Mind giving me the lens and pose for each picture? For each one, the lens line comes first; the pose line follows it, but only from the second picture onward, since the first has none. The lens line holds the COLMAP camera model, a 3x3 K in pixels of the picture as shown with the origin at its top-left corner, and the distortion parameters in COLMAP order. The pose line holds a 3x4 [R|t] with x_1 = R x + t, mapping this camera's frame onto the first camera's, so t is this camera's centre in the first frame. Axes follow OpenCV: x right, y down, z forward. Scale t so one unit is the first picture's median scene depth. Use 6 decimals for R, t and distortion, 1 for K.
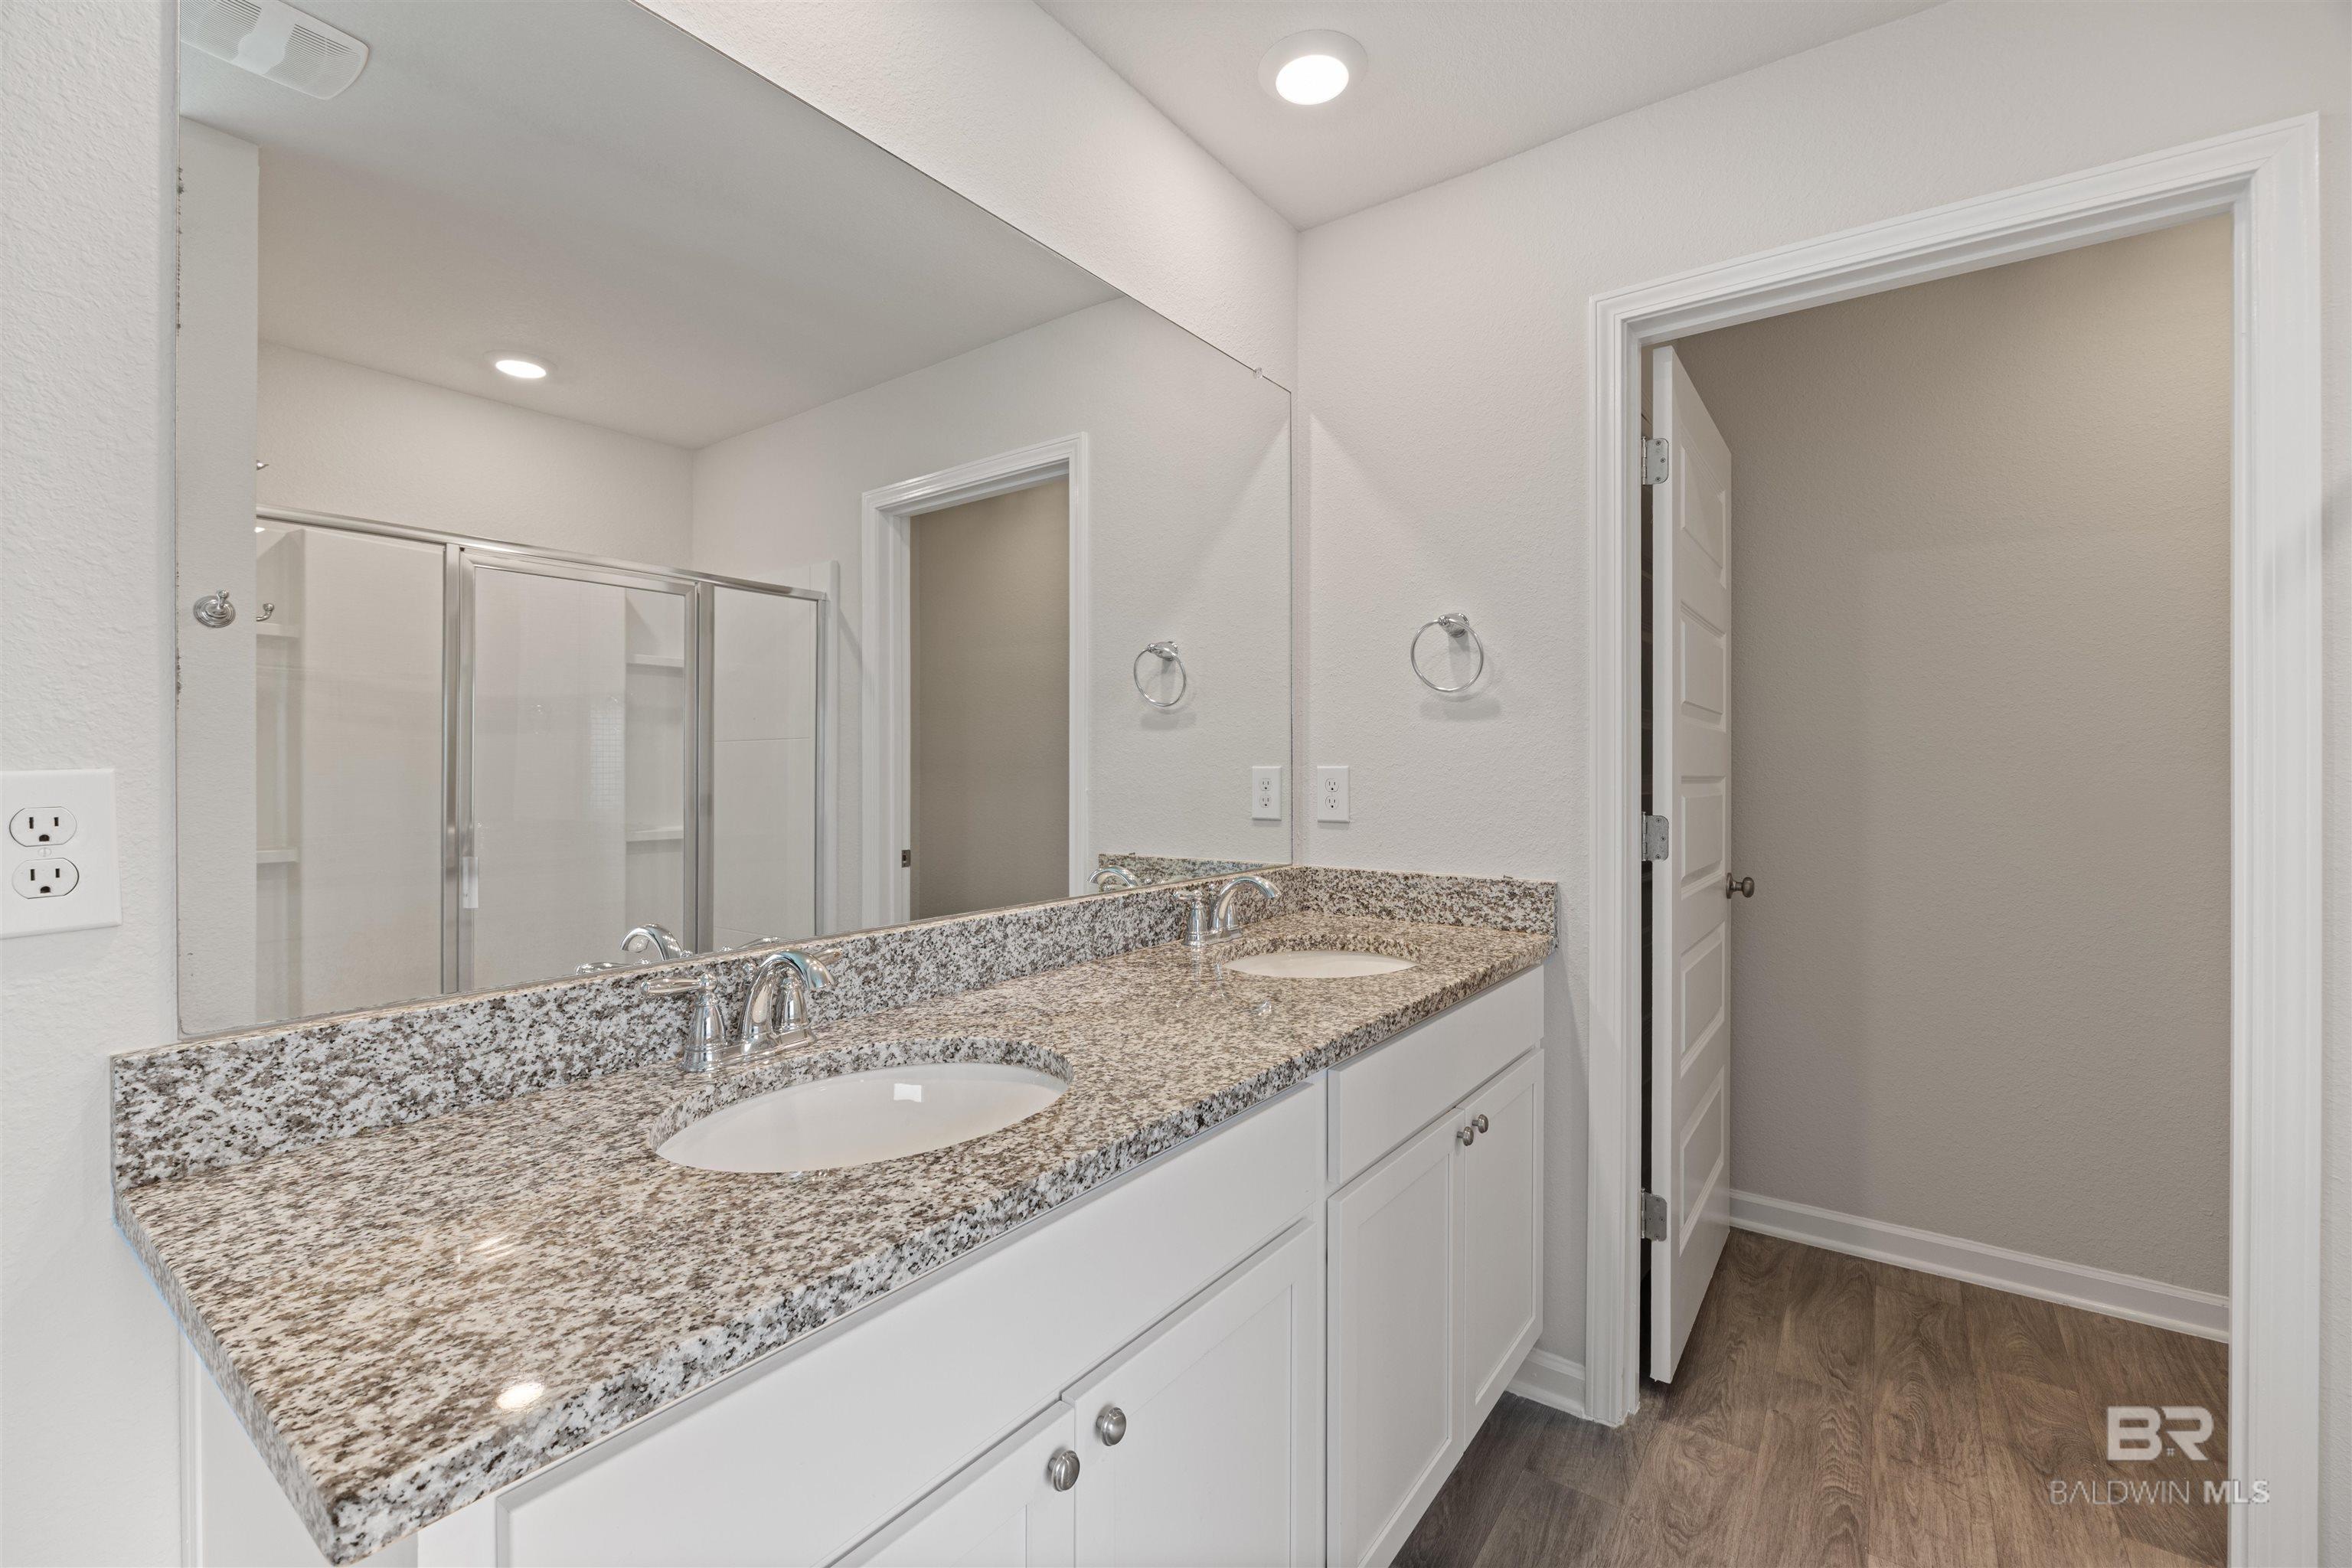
lens RADIAL K [[1001.1, 0, 1184.4], [0, 1001.1, 761.4], [0, 0, 1]] dist [-0.002922, -0.000231]
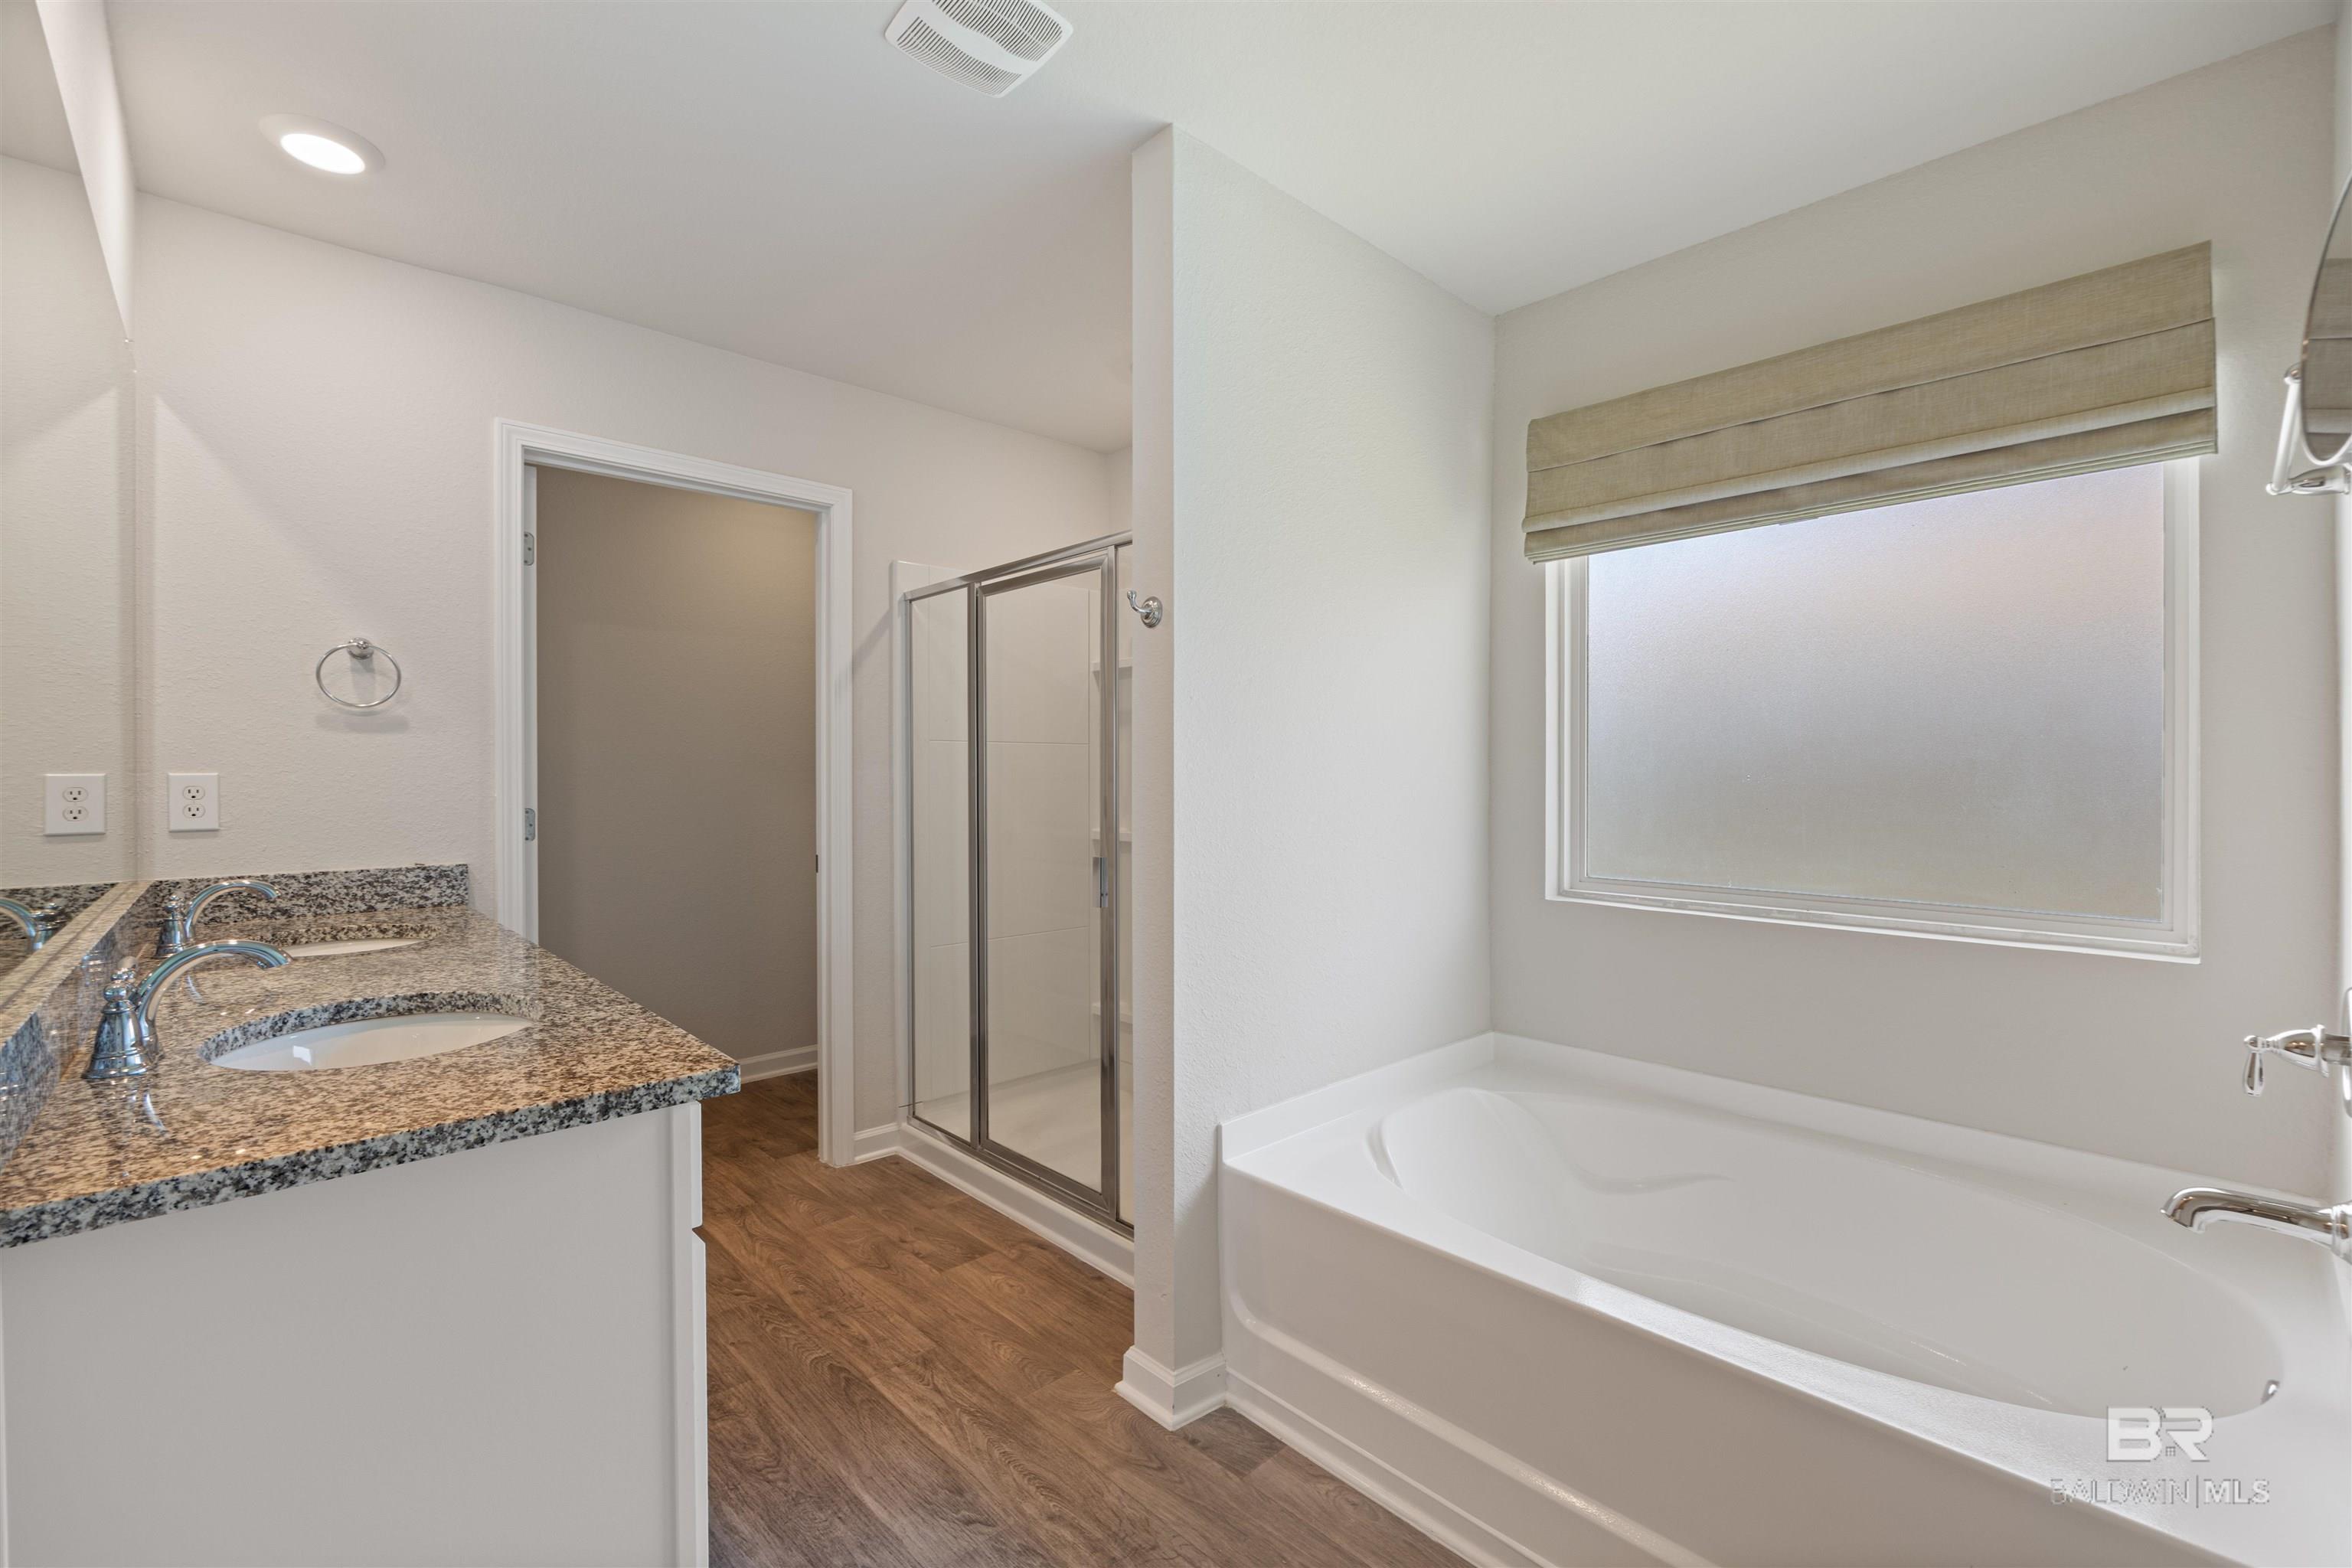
lens RADIAL K [[1004.4, 0, 1172.1], [0, 1004.4, 774.1], [0, 0, 1]] dist [-0.000766, -0.000002]
pose [[0.191738, -0.003257, 0.981441, -0.682681], [-0.004204, 0.999983, 0.004139, -0.002570], [-0.981437, -0.004920, 0.191721, -0.123875]]
